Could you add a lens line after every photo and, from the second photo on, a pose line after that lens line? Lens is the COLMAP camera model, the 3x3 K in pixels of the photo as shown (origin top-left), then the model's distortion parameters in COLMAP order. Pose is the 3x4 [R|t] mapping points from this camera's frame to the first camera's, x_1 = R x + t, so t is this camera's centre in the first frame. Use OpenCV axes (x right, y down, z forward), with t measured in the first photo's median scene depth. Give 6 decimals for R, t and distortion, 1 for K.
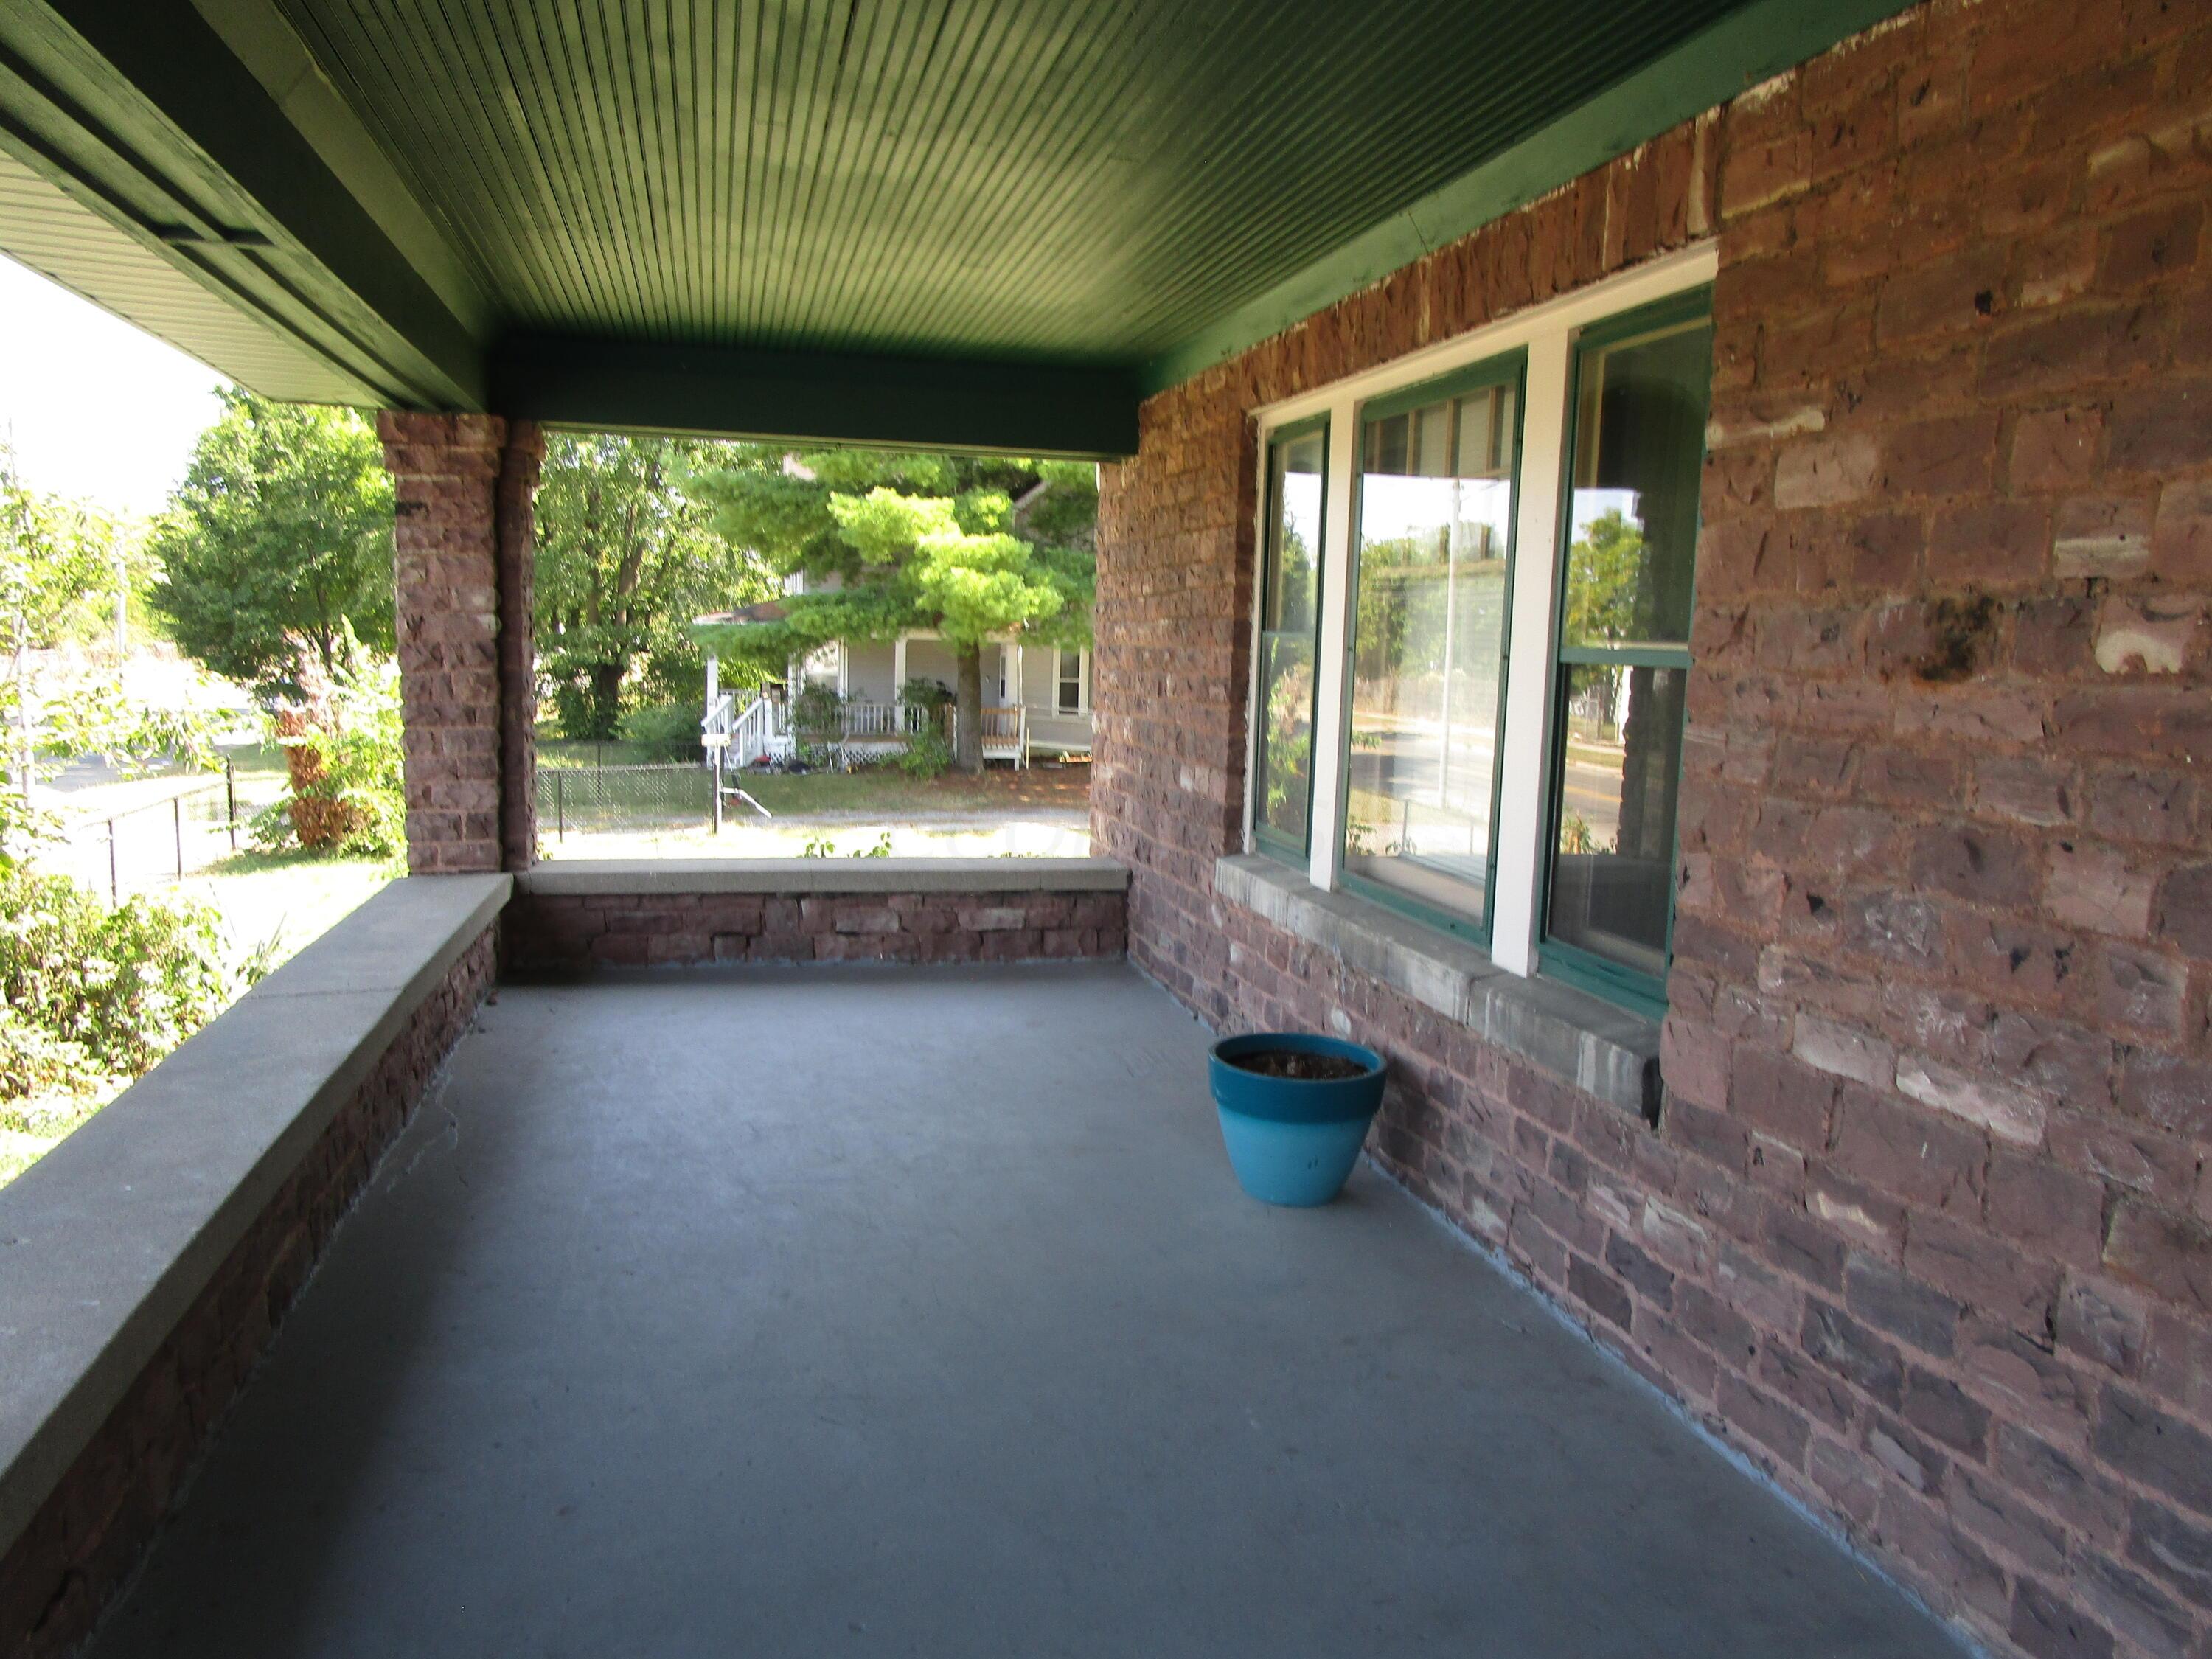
lens RADIAL K [[1572.8, 0, 1106.0], [0, 1572.8, 829.5], [0, 0, 1]] dist [-0.055560, 0.001593]
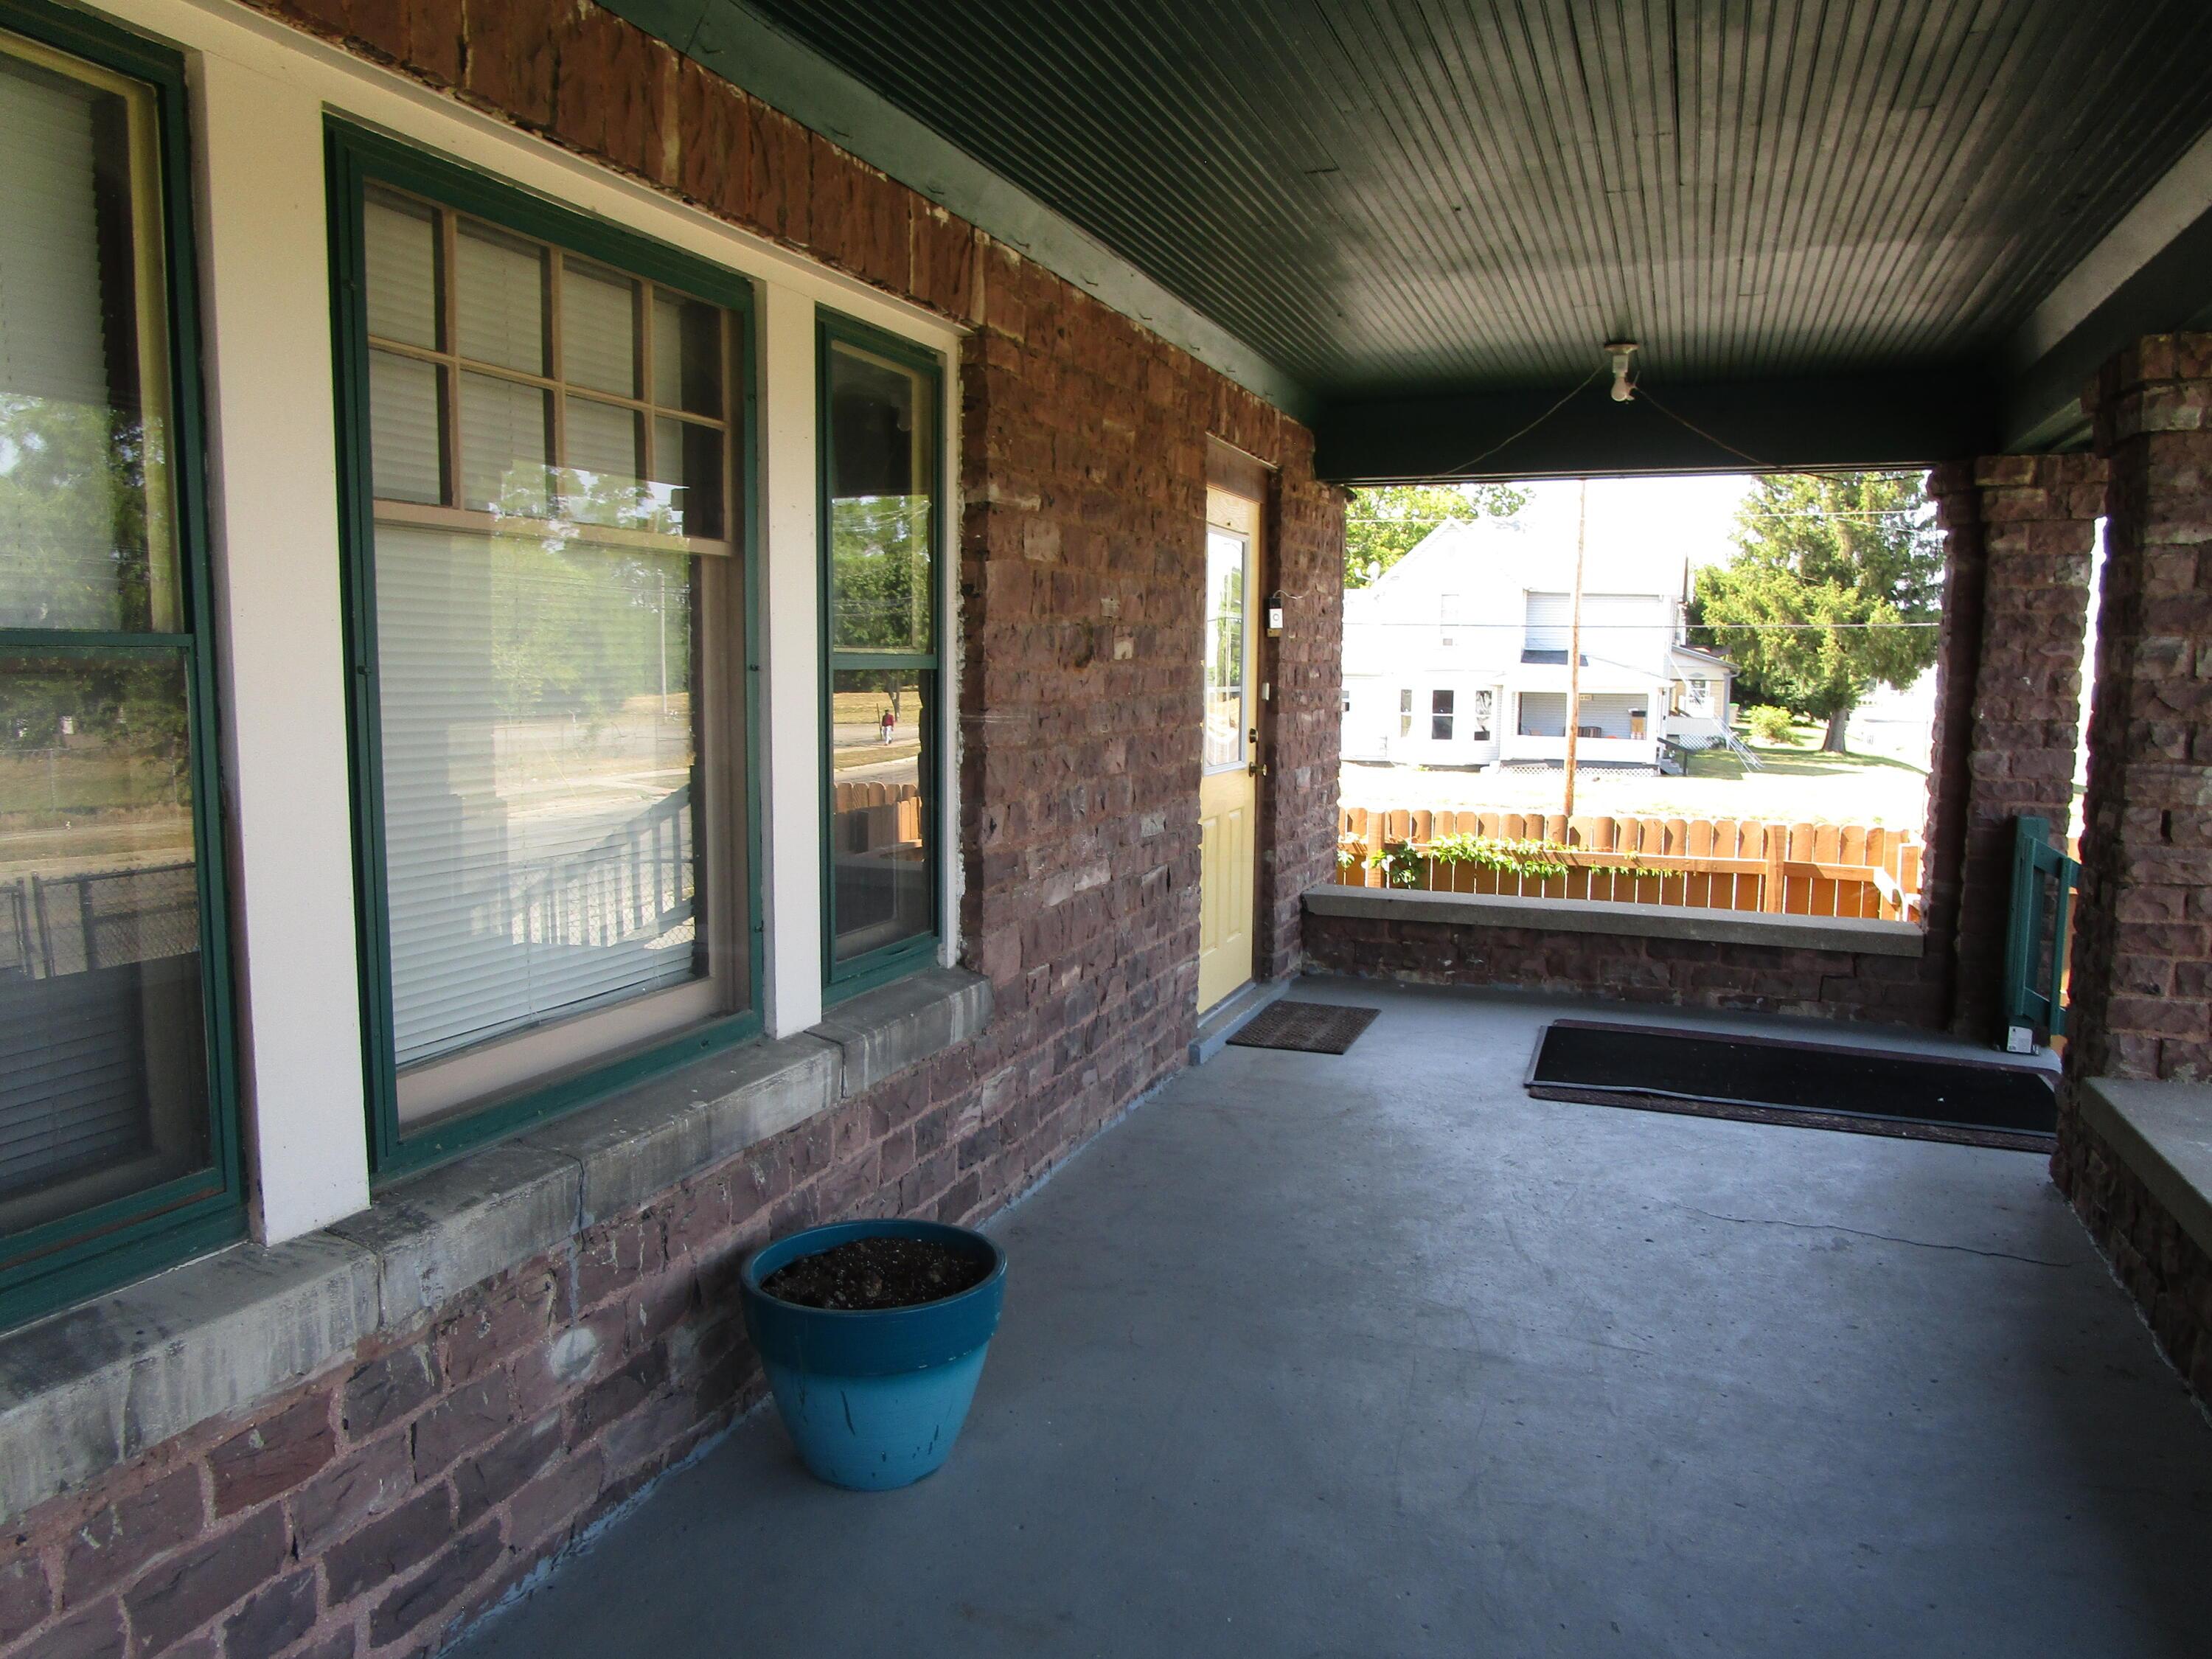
lens RADIAL K [[1572.8, 0, 1106.0], [0, 1572.8, 829.5], [0, 0, 1]] dist [-0.055560, 0.001593]
pose [[-0.823838, -0.098394, 0.558220, -0.383360], [0.036621, 0.973521, 0.225644, -0.225067], [-0.565641, 0.206337, -0.798420, 1.719302]]
